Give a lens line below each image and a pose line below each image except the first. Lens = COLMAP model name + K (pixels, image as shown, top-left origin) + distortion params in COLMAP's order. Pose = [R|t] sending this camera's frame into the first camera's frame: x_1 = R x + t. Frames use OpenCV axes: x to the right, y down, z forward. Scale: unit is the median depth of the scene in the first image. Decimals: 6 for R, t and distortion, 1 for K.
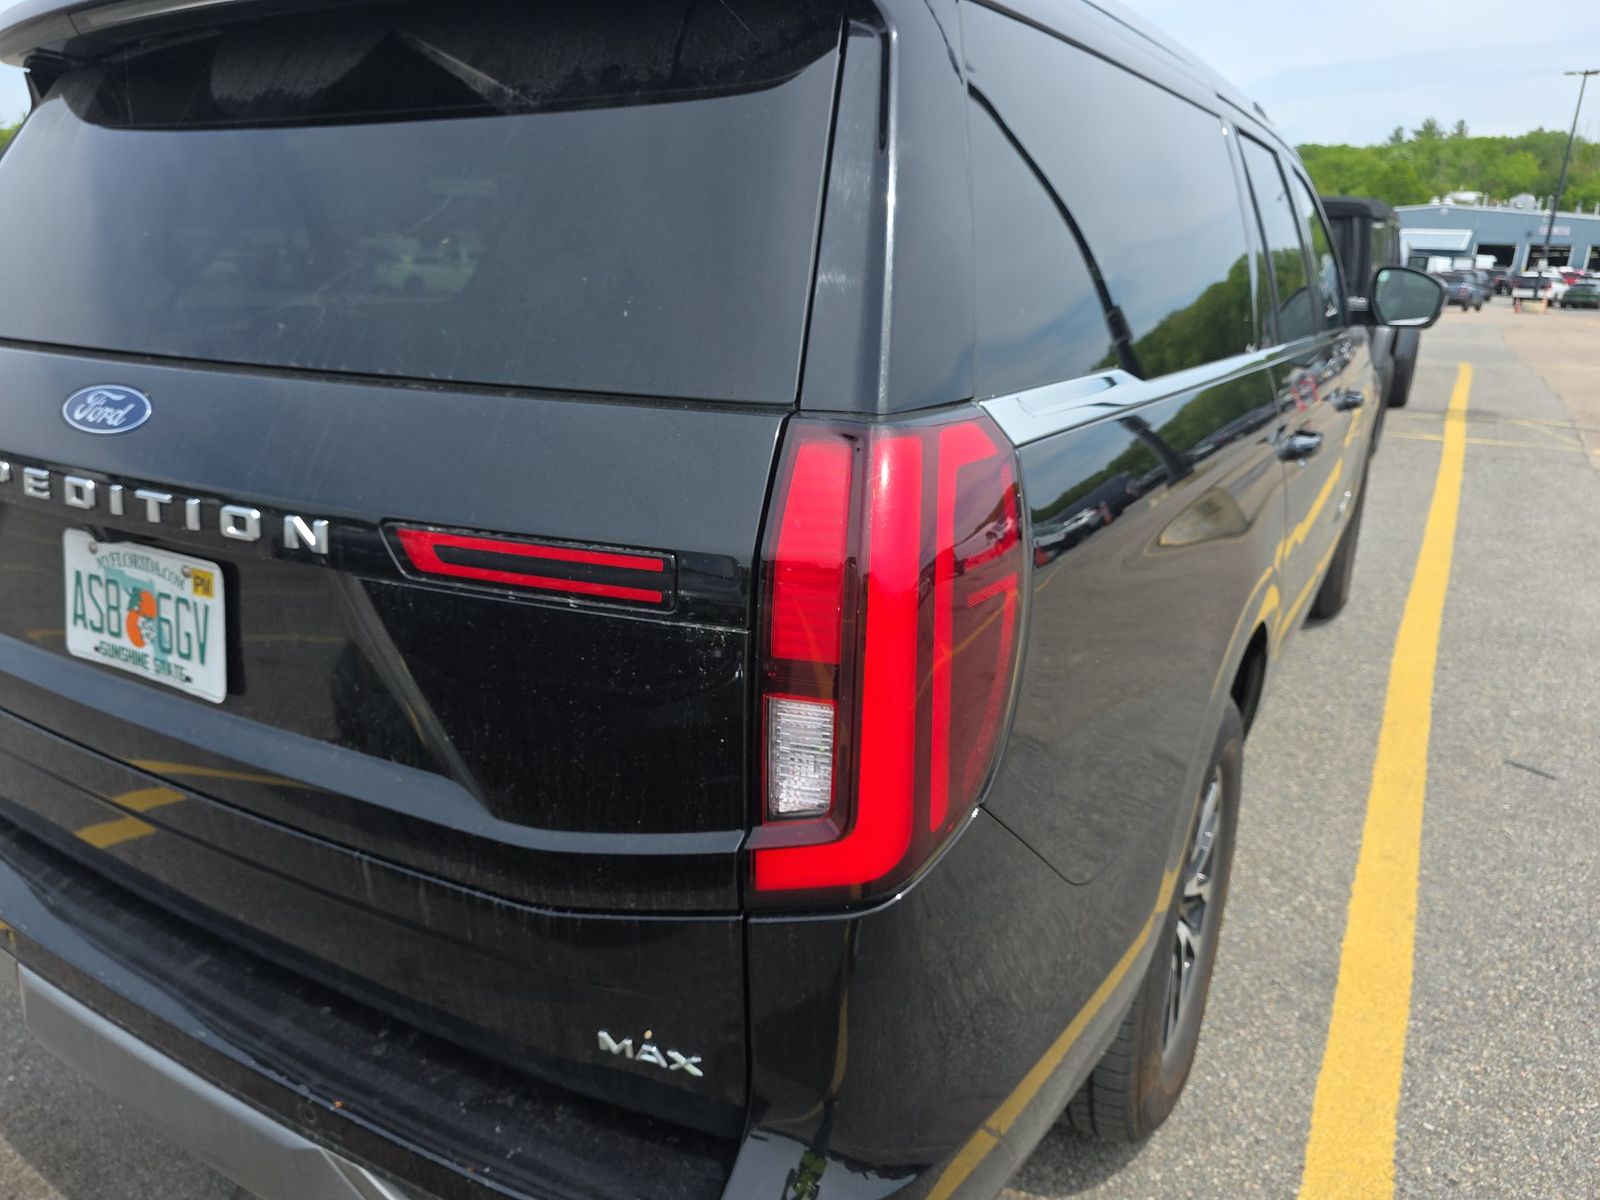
lens RADIAL K [[1086.2, 0, 800.0], [0, 1086.2, 600.0], [0, 0, 1]] dist [0.029773, -0.033802]
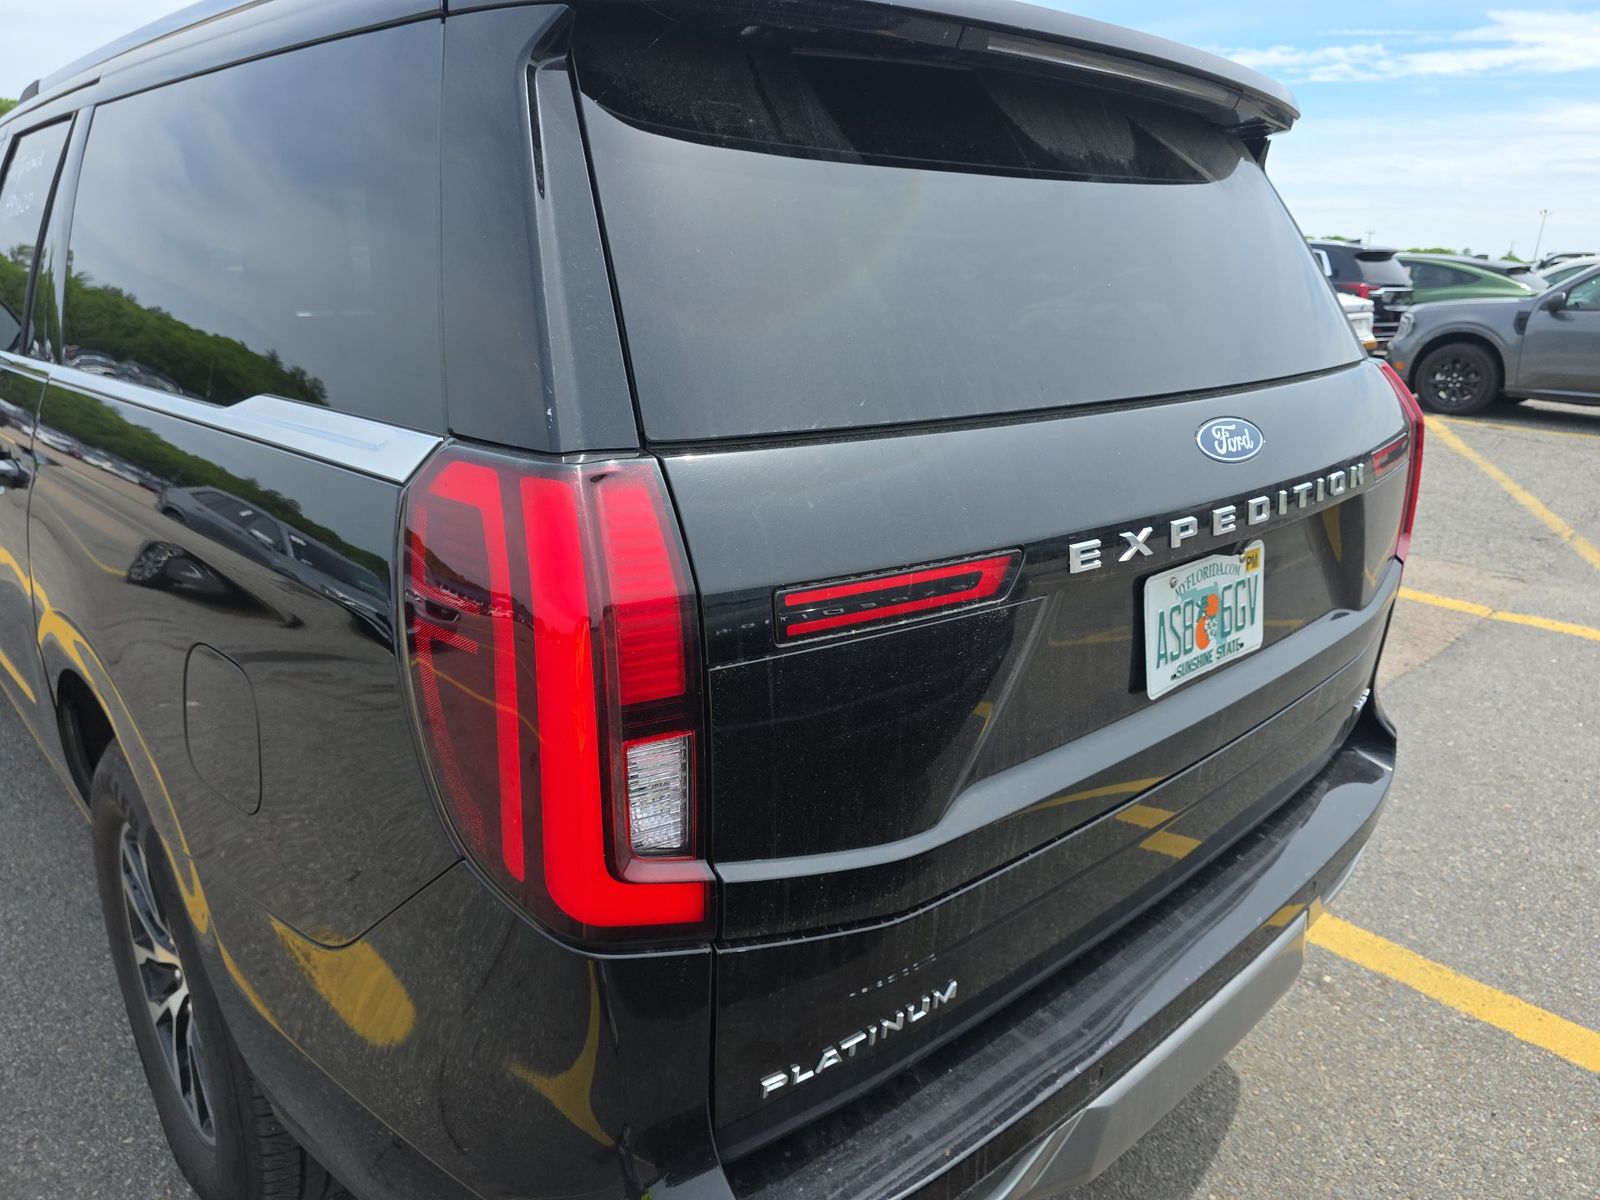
lens RADIAL K [[1089.8, 0, 811.3], [0, 1089.8, 596.9], [0, 0, 1]] dist [0.019008, -0.018109]
pose [[0.278918, -0.290320, 0.915379, -1.800532], [0.276461, 0.937128, 0.212980, -0.374090], [-0.919660, 0.193663, 0.341644, 1.010024]]
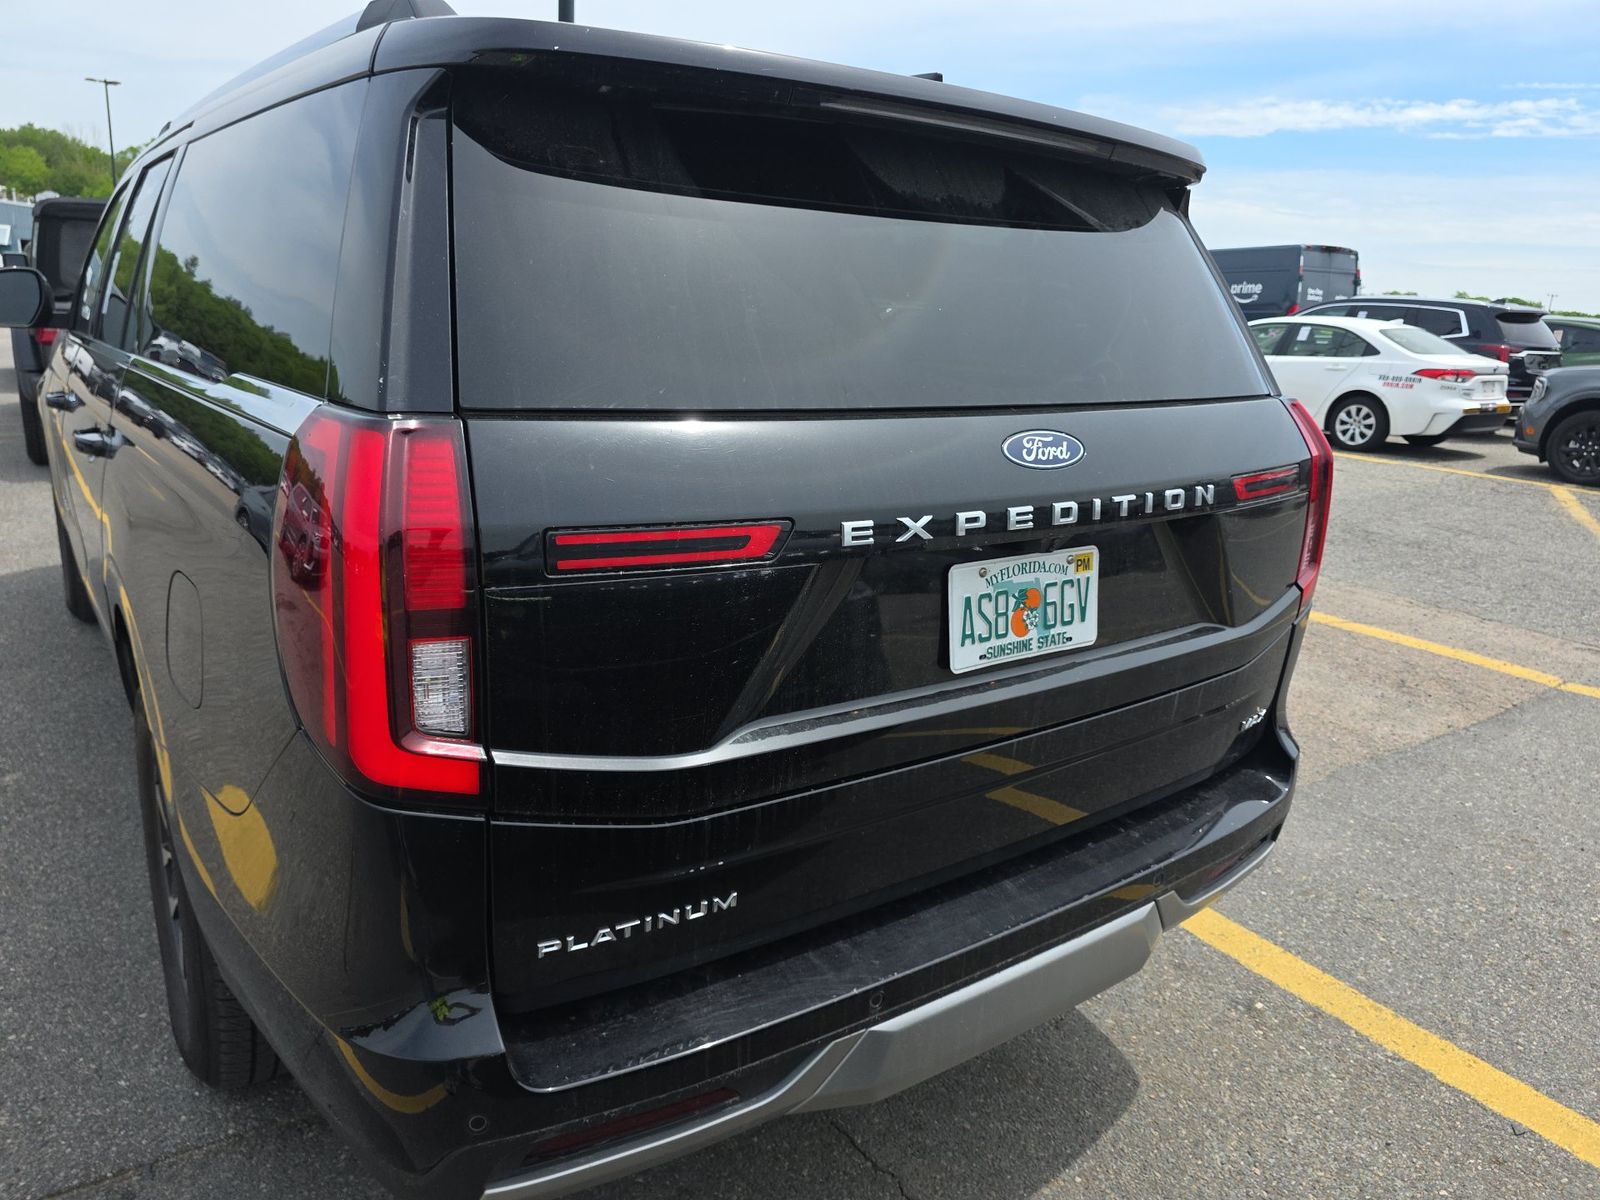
lens RADIAL K [[1086.2, 0, 800.0], [0, 1086.2, 600.0], [0, 0, 1]] dist [0.029773, -0.033802]
pose [[0.405470, -0.237367, 0.882752, -1.873436], [0.234806, 0.960340, 0.150378, -0.256290], [-0.883437, 0.146301, 0.445124, 0.682351]]
